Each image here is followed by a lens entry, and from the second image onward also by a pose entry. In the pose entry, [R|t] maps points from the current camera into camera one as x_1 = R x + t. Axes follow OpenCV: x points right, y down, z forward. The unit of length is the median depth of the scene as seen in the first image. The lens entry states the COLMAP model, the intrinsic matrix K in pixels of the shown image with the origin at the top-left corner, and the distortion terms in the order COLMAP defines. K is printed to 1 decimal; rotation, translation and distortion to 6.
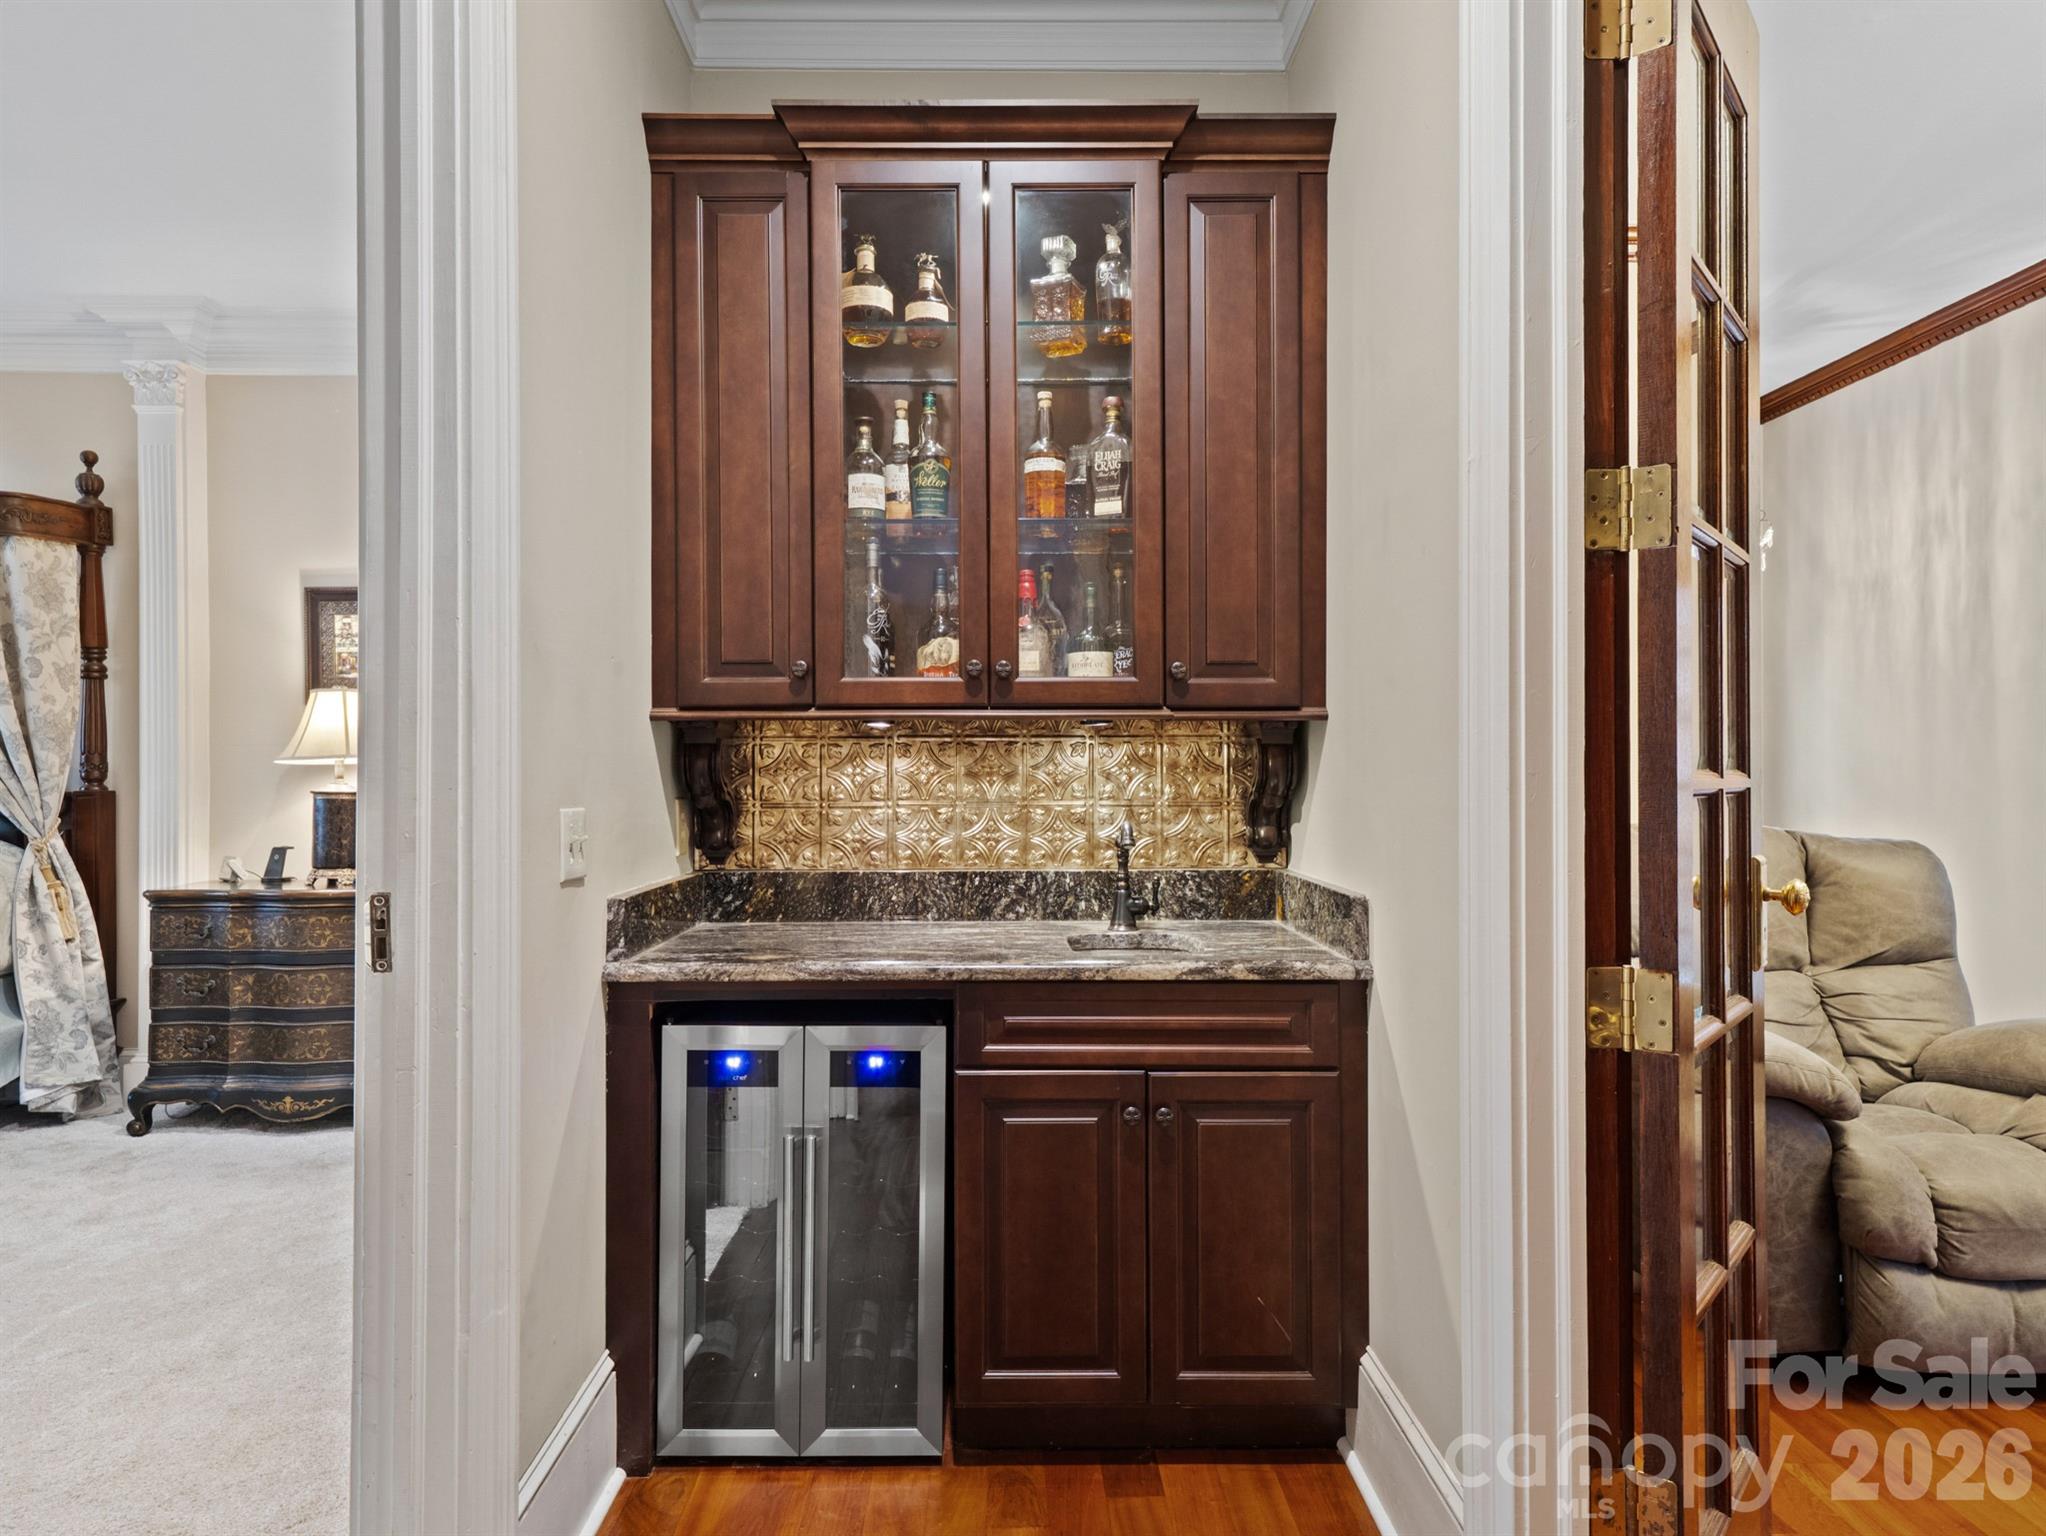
lens RADIAL K [[1275.2, 0, 1021.5], [0, 1275.2, 772.6], [0, 0, 1]] dist [0.013678, 0.003053]
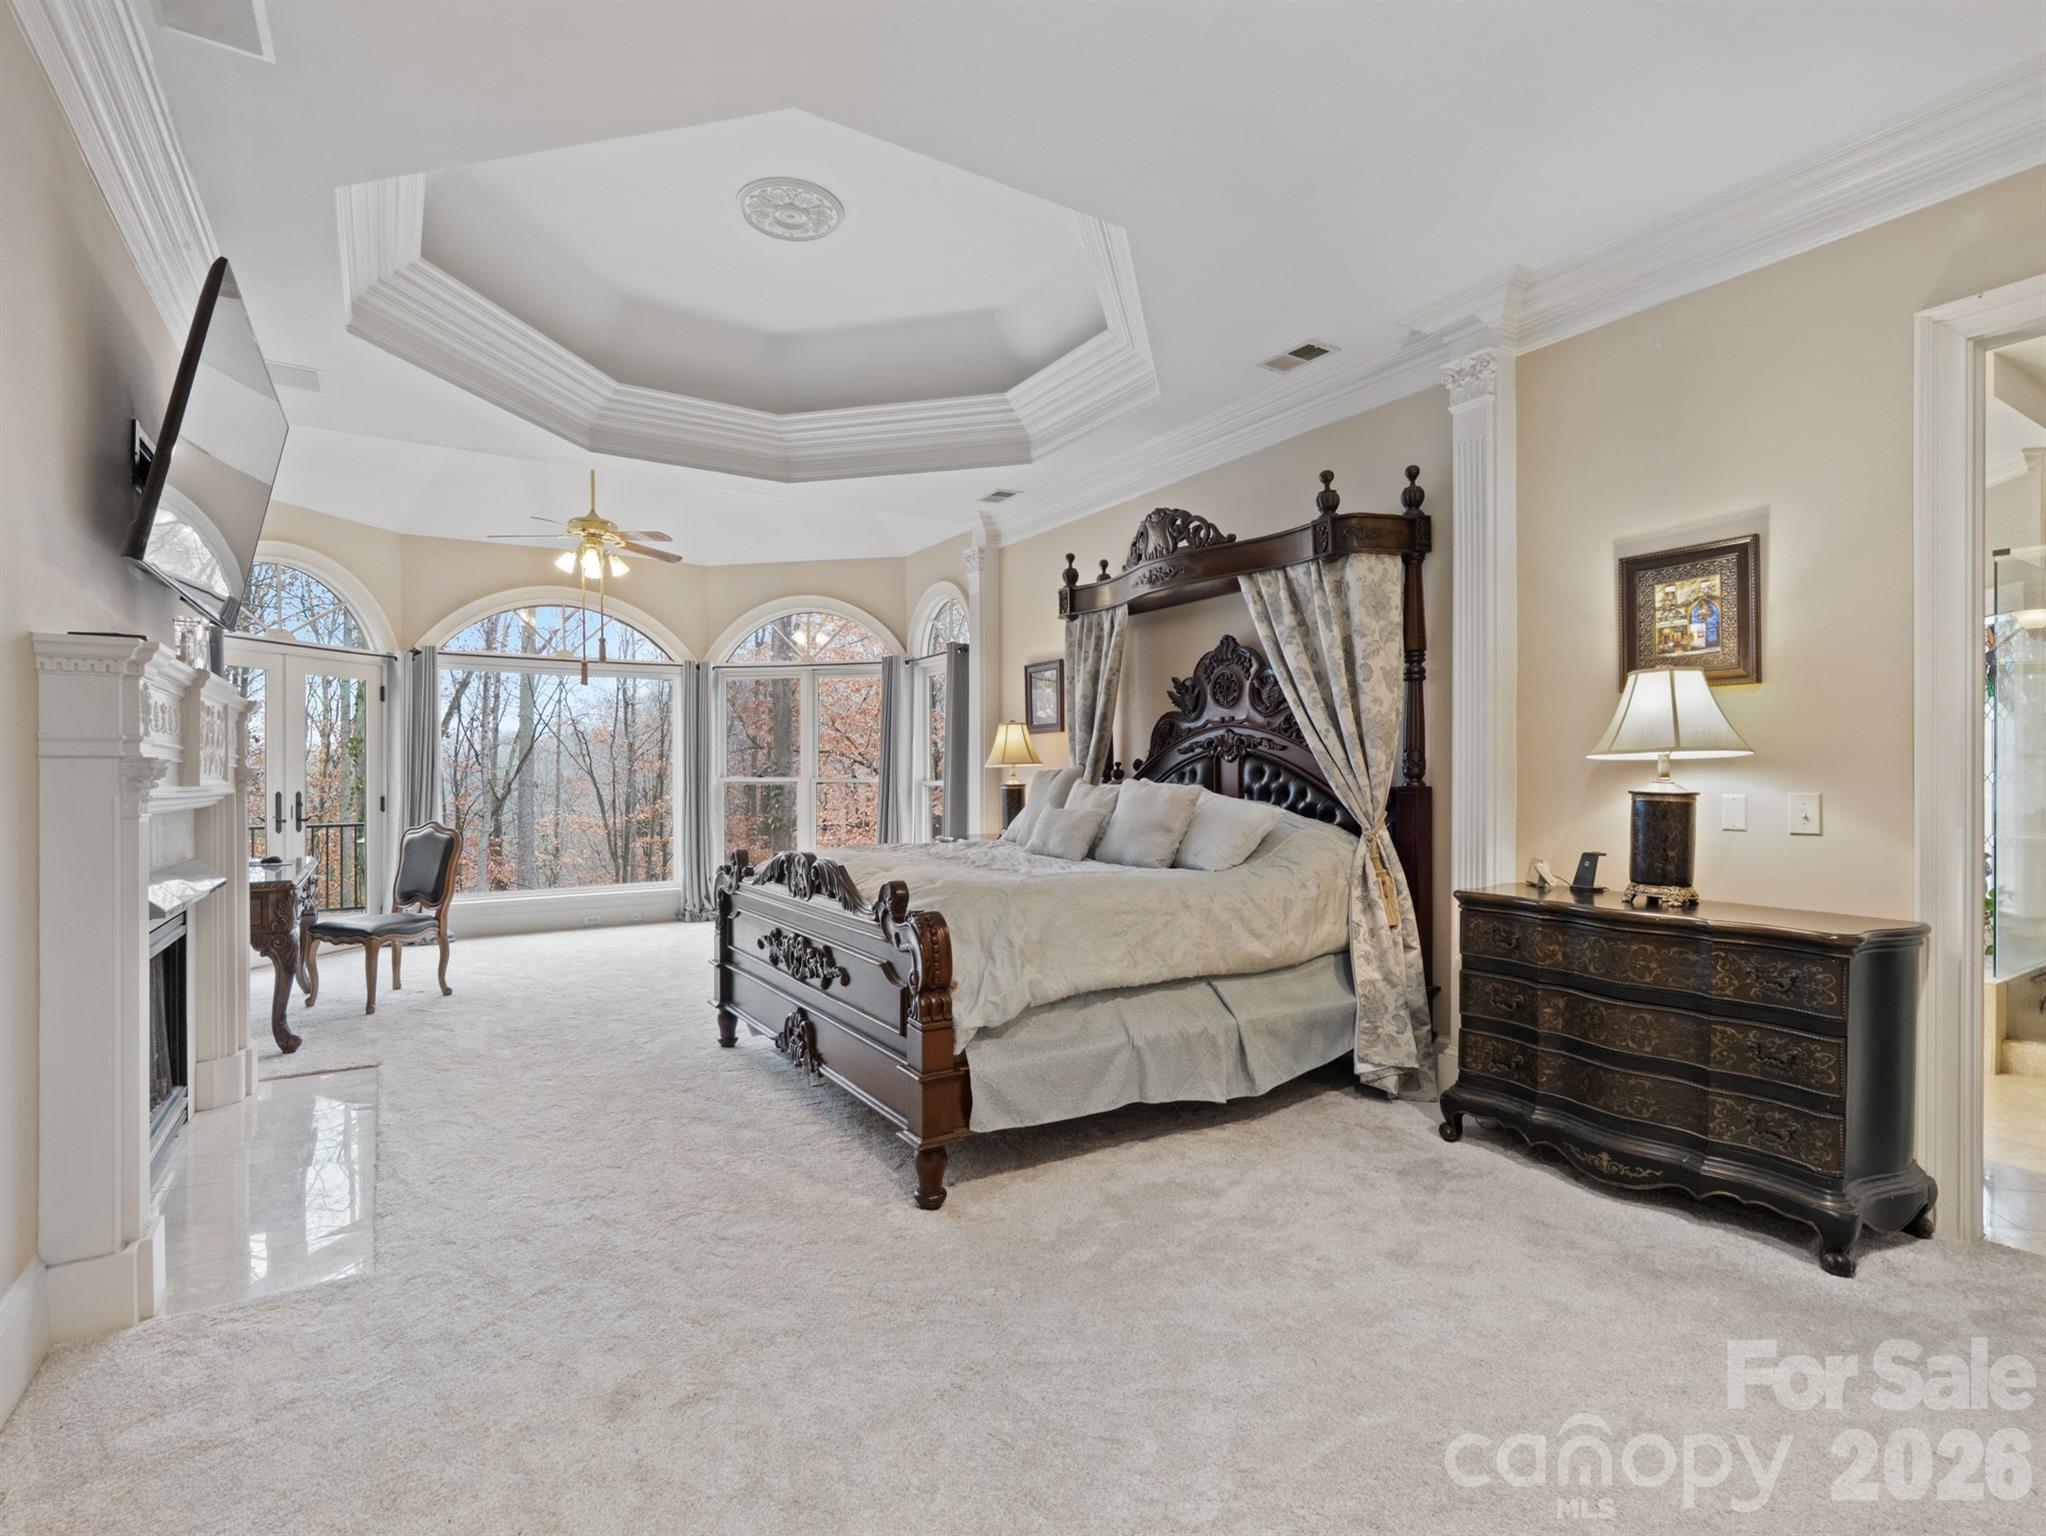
lens RADIAL K [[979.5, 0, 1023.5], [0, 979.5, 773.2], [0, 0, 1]] dist [0.002075, -0.003181]
pose [[0.521766, 0.004969, -0.853074, -0.210679], [-0.001810, 0.999987, 0.004718, 0.000071], [0.853087, -0.000918, 0.521768, 0.318955]]
